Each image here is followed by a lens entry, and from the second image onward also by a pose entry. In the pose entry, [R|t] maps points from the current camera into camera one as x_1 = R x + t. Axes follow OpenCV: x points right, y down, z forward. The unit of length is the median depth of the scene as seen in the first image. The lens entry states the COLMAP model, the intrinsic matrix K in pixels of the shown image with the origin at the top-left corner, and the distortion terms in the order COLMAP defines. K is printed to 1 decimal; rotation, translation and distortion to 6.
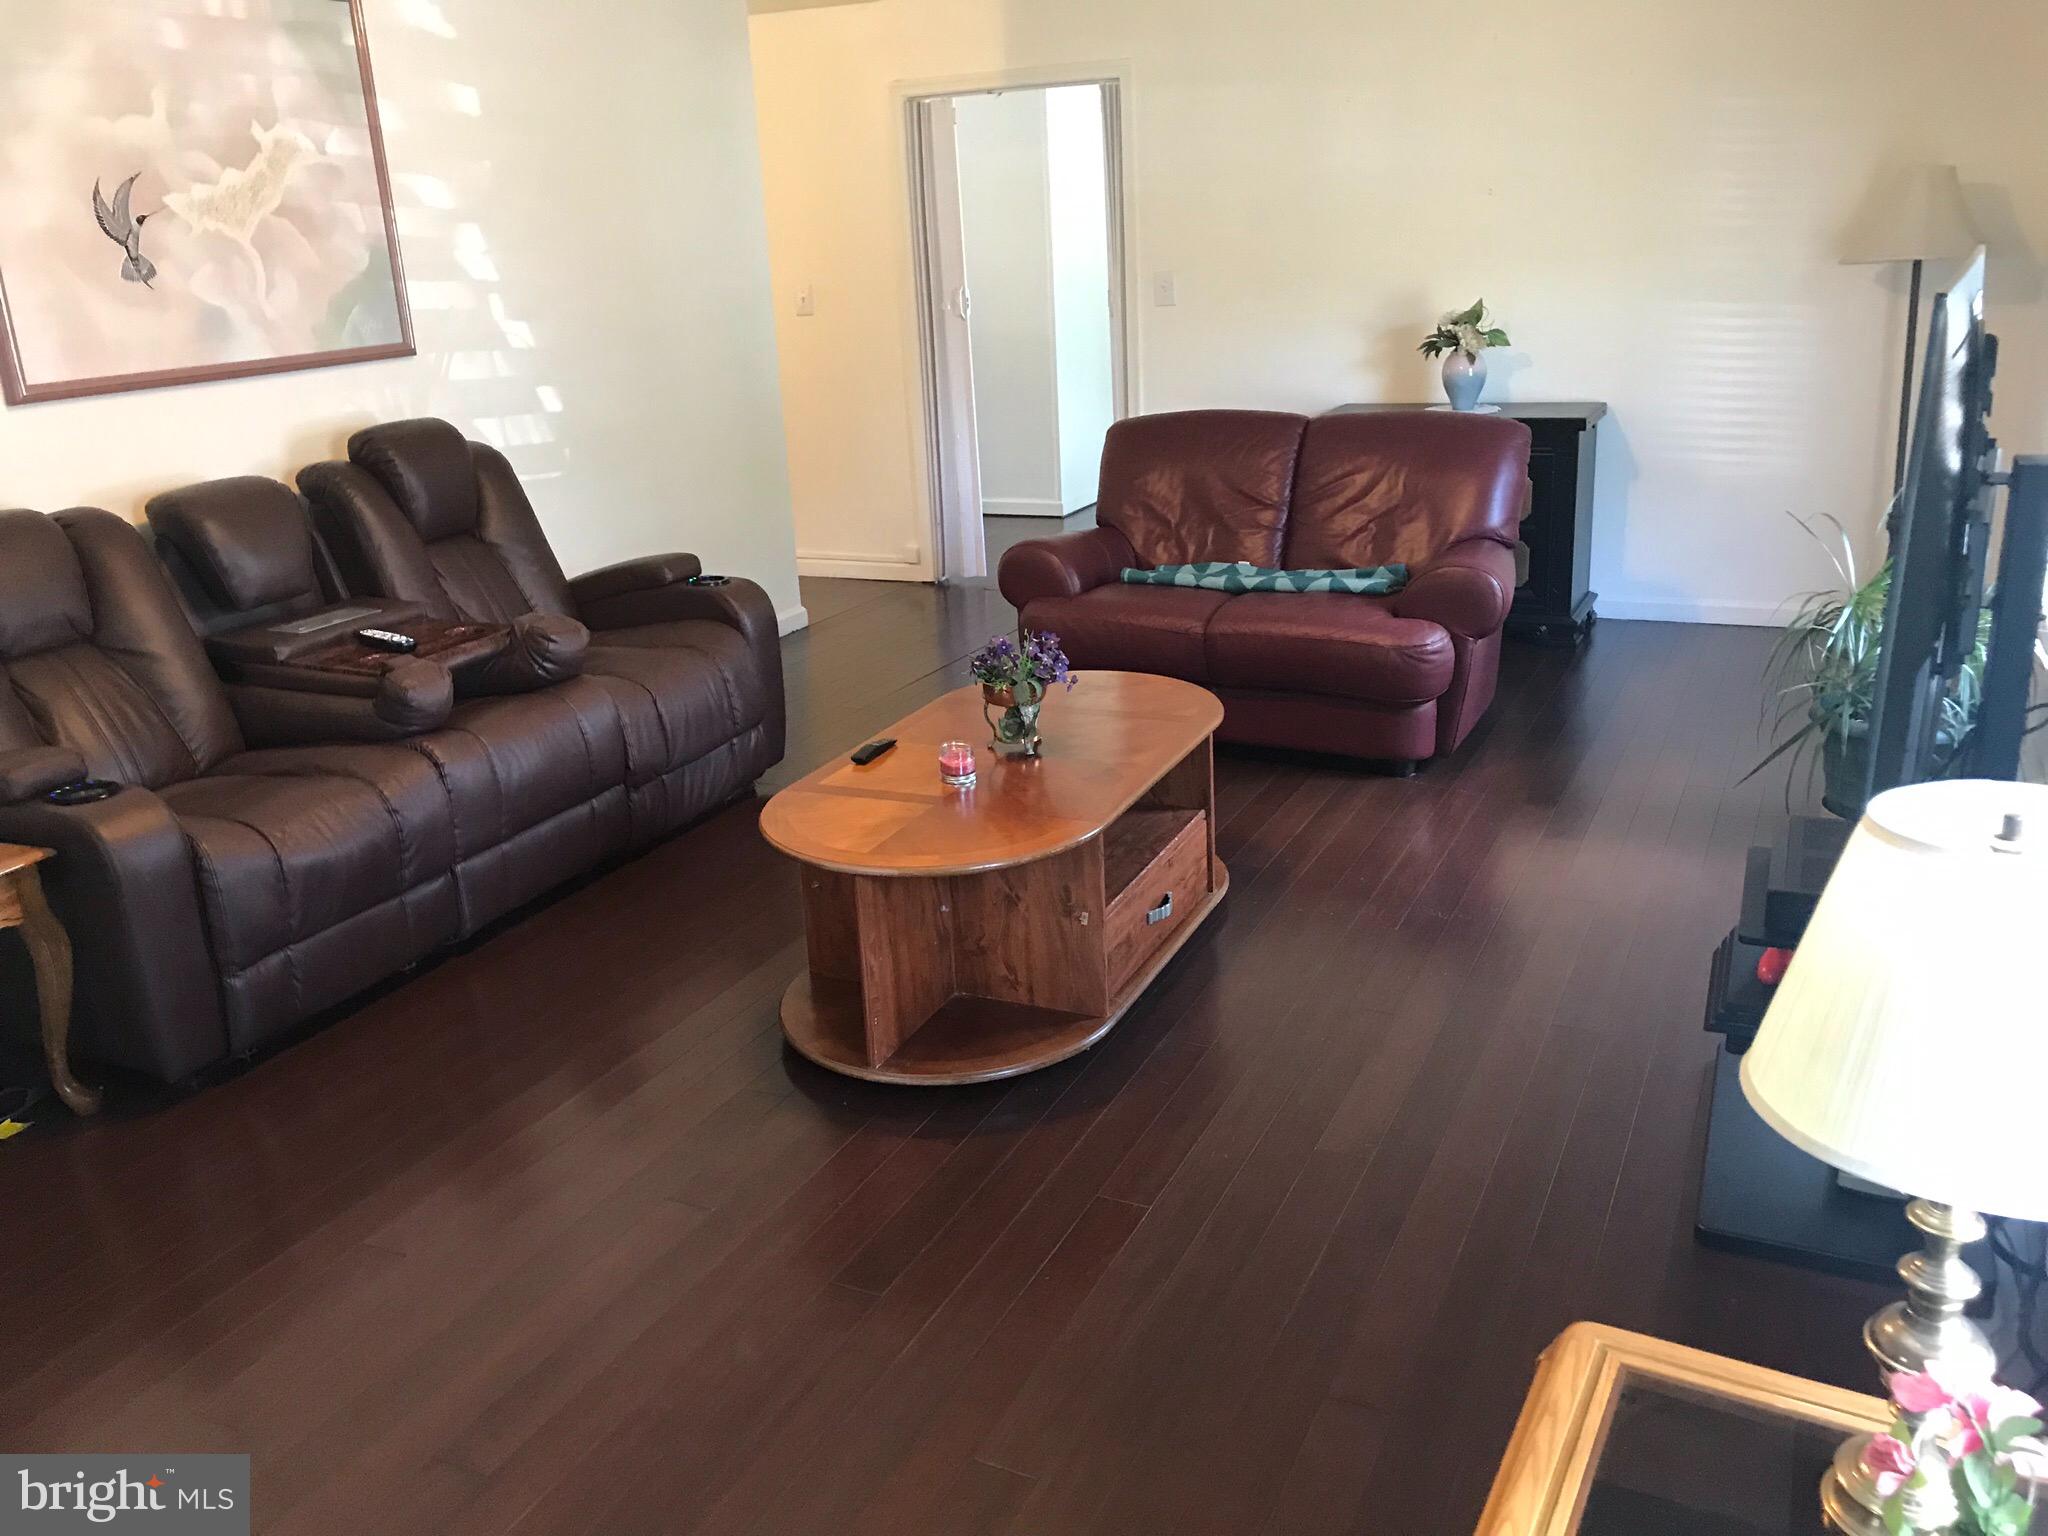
lens RADIAL K [[1686.7, 0, 1024.0], [0, 1686.7, 768.0], [0, 0, 1]] dist [-0.006872, 0.054335]
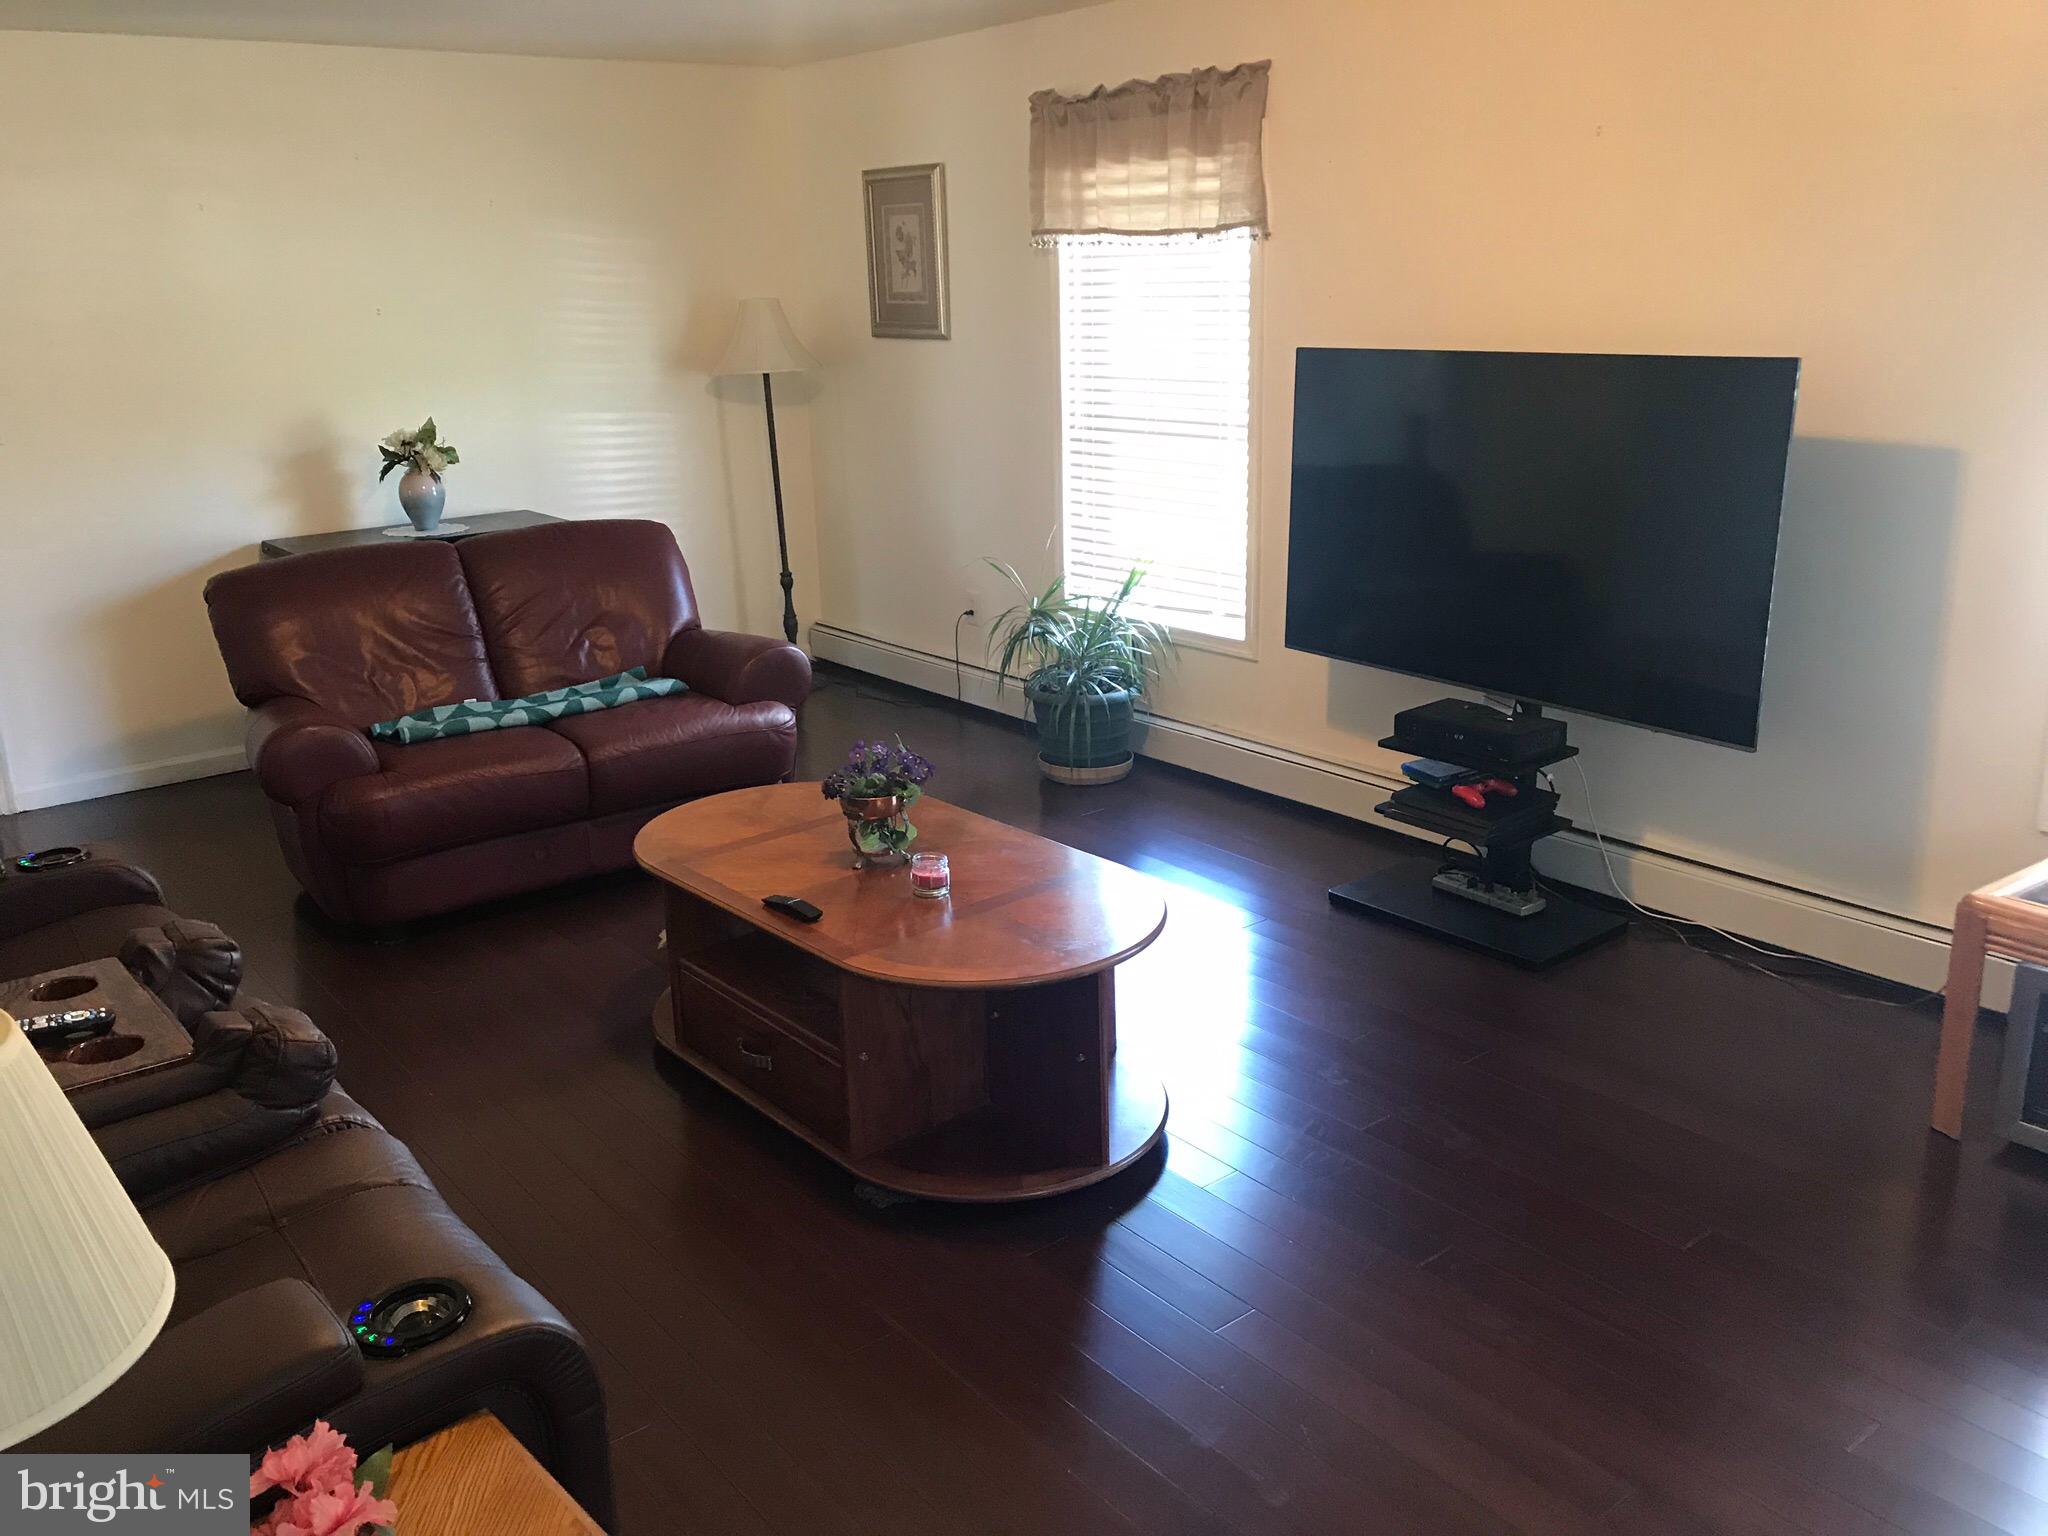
lens RADIAL K [[1686.7, 0, 1024.0], [0, 1686.7, 768.0], [0, 0, 1]] dist [-0.006872, 0.054335]
pose [[0.448733, -0.221057, 0.865894, -0.506956], [0.280593, 0.954776, 0.098337, -0.085114], [-0.848473, 0.198836, 0.490467, 0.270729]]
